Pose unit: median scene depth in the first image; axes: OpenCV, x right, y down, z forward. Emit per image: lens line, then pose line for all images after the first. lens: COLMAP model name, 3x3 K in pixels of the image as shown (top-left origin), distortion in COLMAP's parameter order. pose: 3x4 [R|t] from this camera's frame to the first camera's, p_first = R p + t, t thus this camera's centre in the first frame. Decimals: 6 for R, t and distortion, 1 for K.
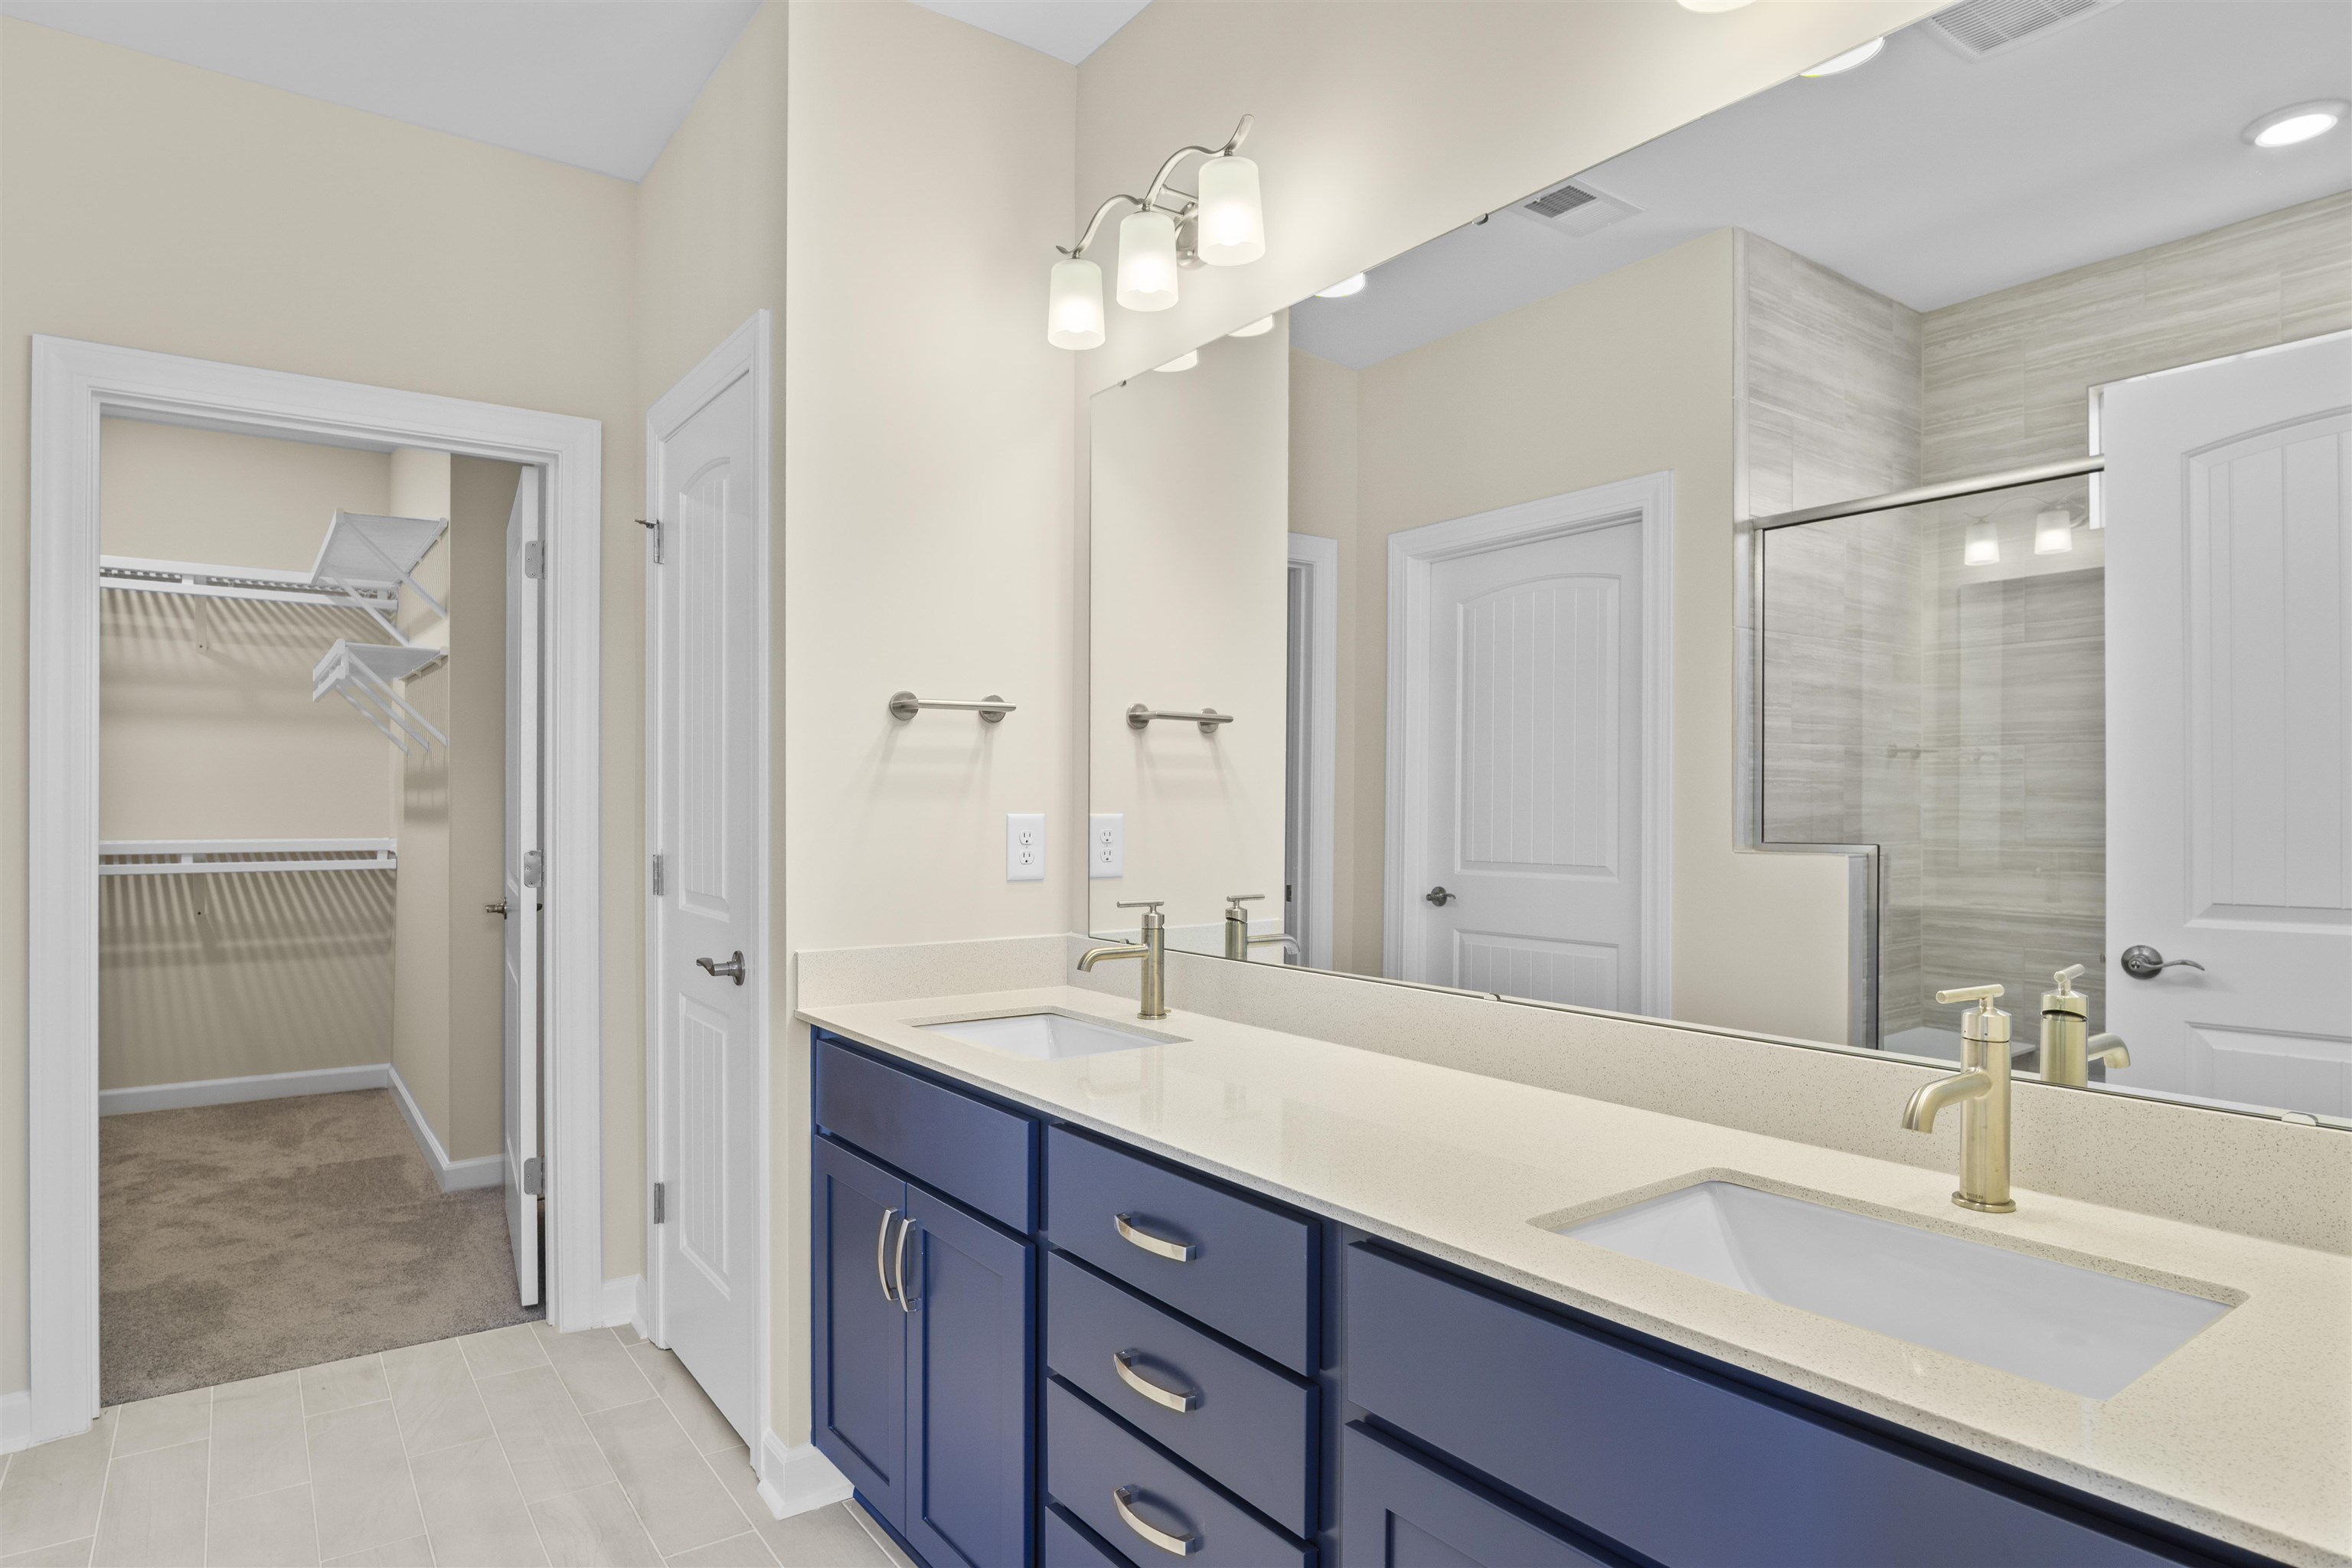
lens RADIAL K [[1279.7, 0, 1177.1], [0, 1279.7, 795.5], [0, 0, 1]] dist [-0.025713, 0.000590]
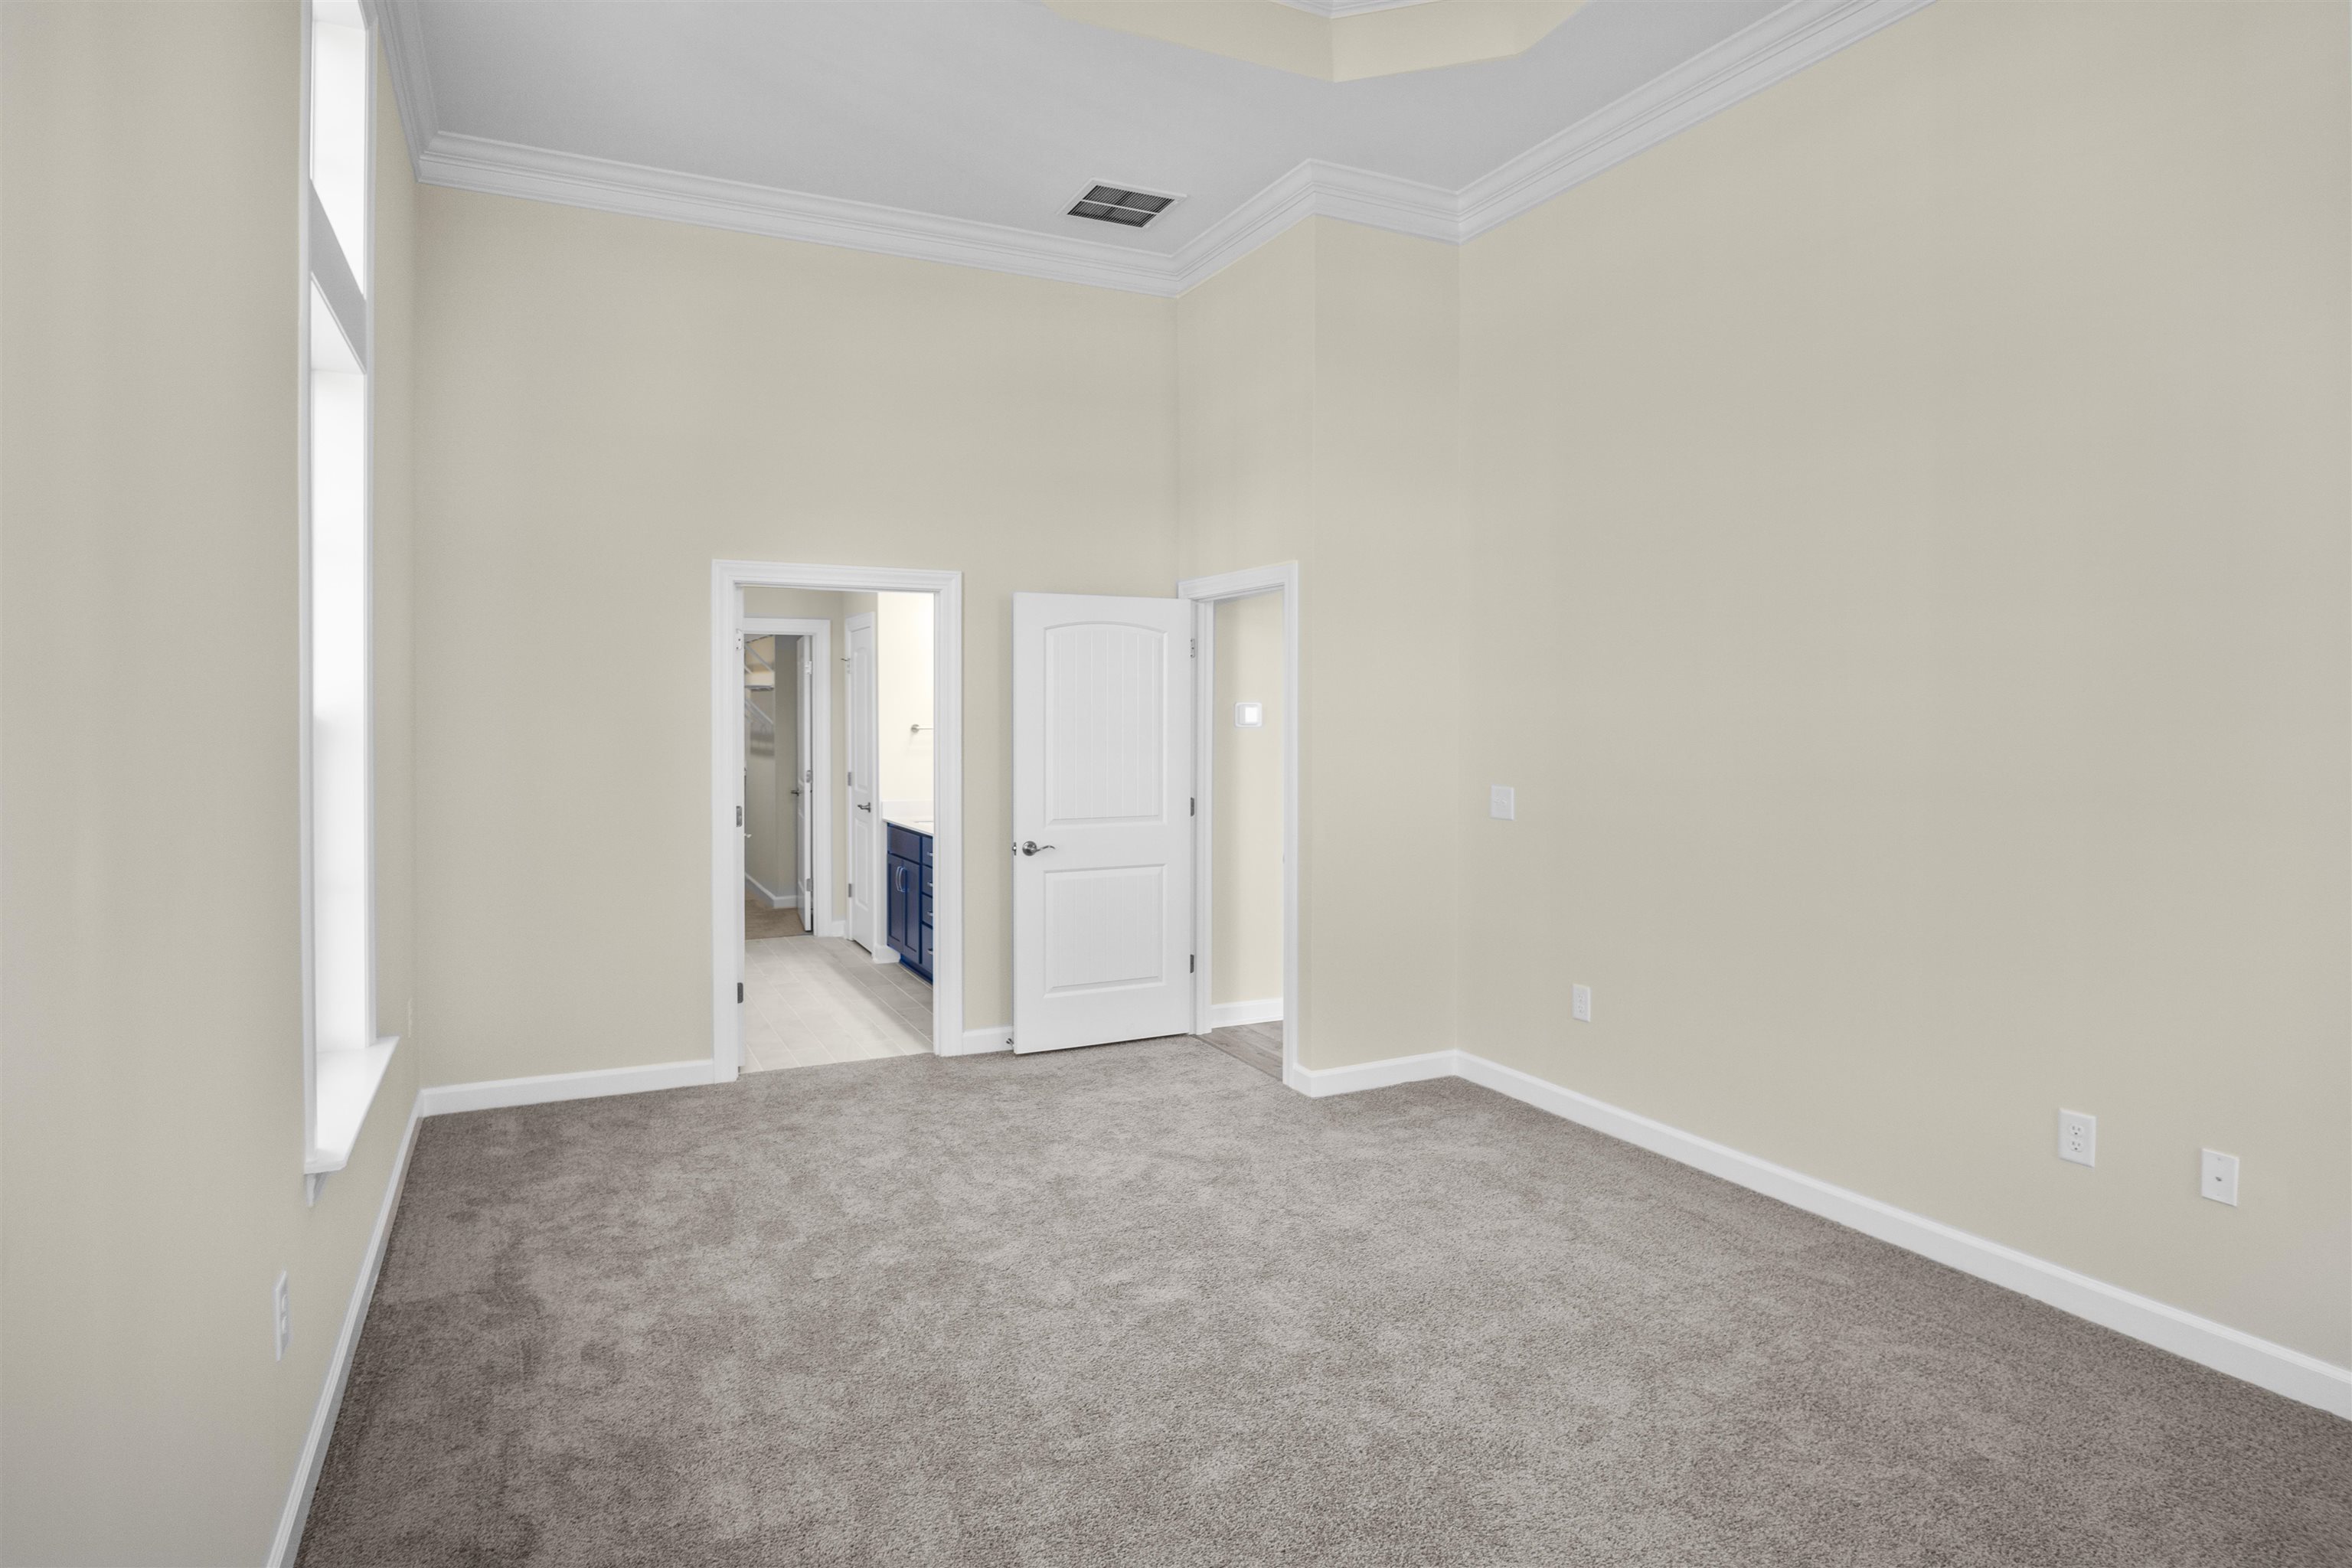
lens RADIAL K [[1279.7, 0, 1183.9], [0, 1279.7, 794.2], [0, 0, 1]] dist [-0.025713, 0.000590]
pose [[0.984476, 0.018850, -0.174505, 0.849112], [-0.008275, 0.998096, 0.061130, -0.086910], [0.175325, -0.058737, 0.982757, -1.723559]]
